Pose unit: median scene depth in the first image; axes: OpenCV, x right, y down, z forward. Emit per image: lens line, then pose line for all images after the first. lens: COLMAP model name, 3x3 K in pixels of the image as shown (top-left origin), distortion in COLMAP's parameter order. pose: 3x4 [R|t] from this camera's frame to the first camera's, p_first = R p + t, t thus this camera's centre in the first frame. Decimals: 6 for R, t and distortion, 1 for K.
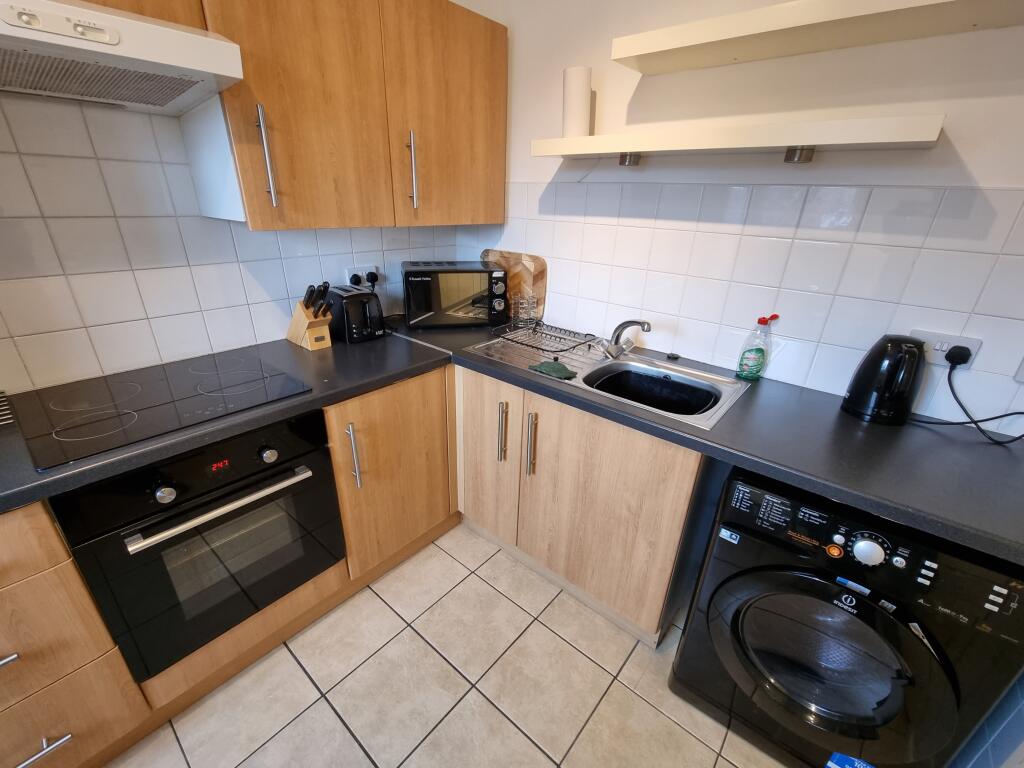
lens RADIAL K [[421.7, 0, 512.8], [0, 421.7, 386.1], [0, 0, 1]] dist [0.001089, -0.000211]
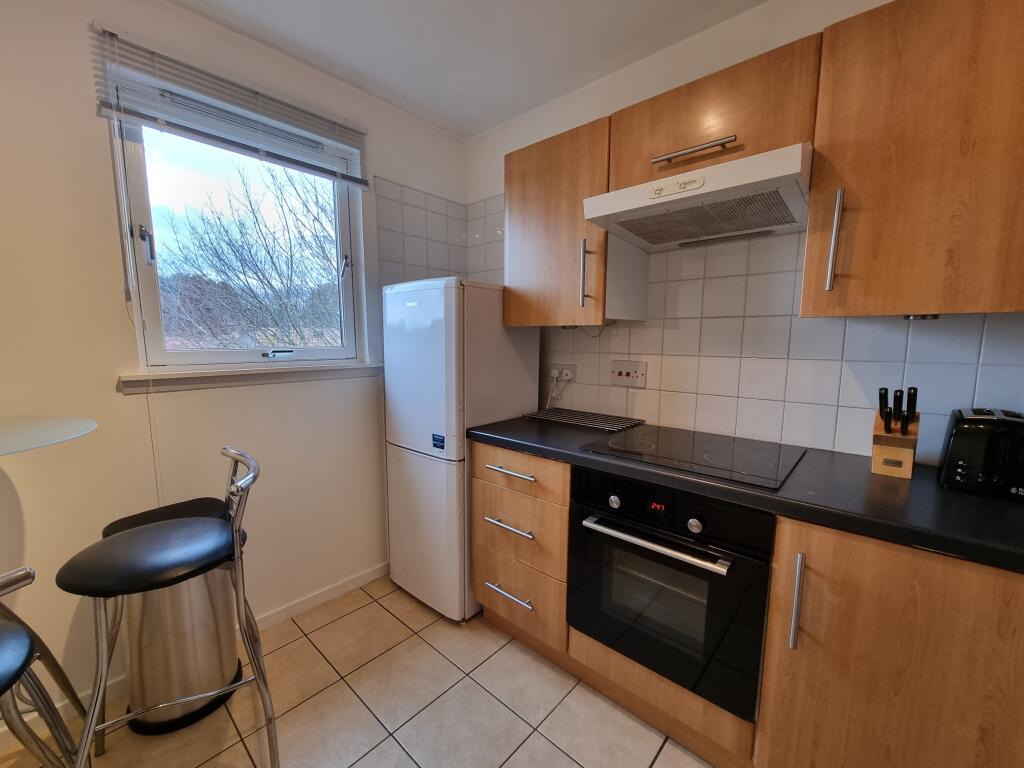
lens RADIAL K [[421.7, 0, 513.8], [0, 421.7, 389.2], [0, 0, 1]] dist [0.001089, -0.000211]
pose [[-0.003983, 0.101157, -0.994862, 0.356568], [-0.397244, 0.912844, 0.094408, -0.048065], [0.917704, 0.395580, 0.036548, 0.419030]]
